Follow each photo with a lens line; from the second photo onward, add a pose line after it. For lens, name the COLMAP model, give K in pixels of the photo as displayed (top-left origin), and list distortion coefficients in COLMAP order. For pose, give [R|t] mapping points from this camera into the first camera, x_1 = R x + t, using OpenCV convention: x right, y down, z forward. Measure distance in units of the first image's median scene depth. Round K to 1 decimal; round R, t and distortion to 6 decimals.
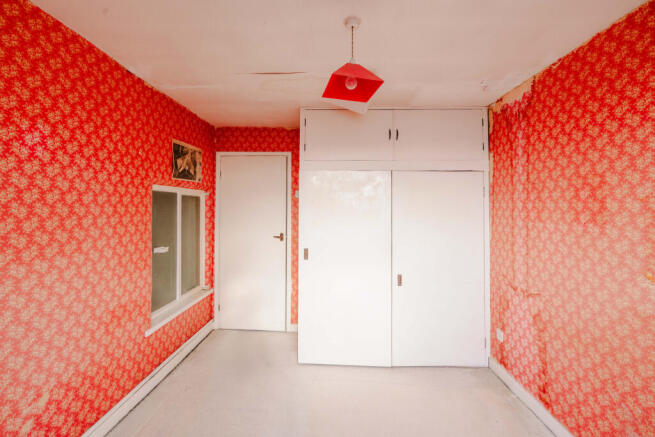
lens RADIAL K [[302.1, 0, 327.5], [0, 302.1, 199.9], [0, 0, 1]] dist [0.001991, 0.000581]
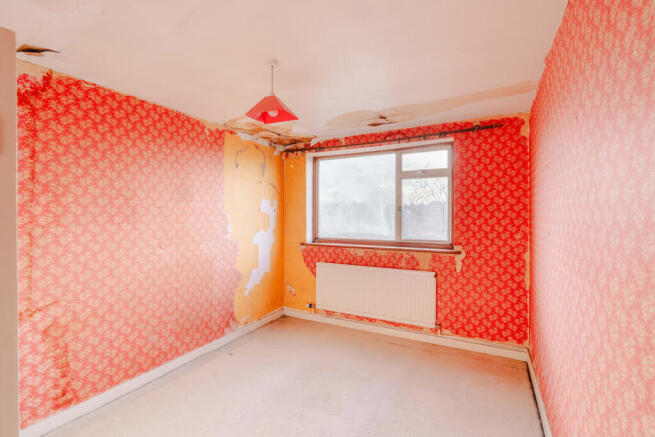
lens RADIAL K [[296.7, 0, 324.1], [0, 296.7, 218.6], [0, 0, 1]] dist [-0.000144, 0.000472]
pose [[-0.879132, -0.008170, 0.476508, -0.500463], [-0.010065, 0.999948, -0.001426, 0.040019], [-0.476472, -0.006050, -0.879169, 1.428574]]
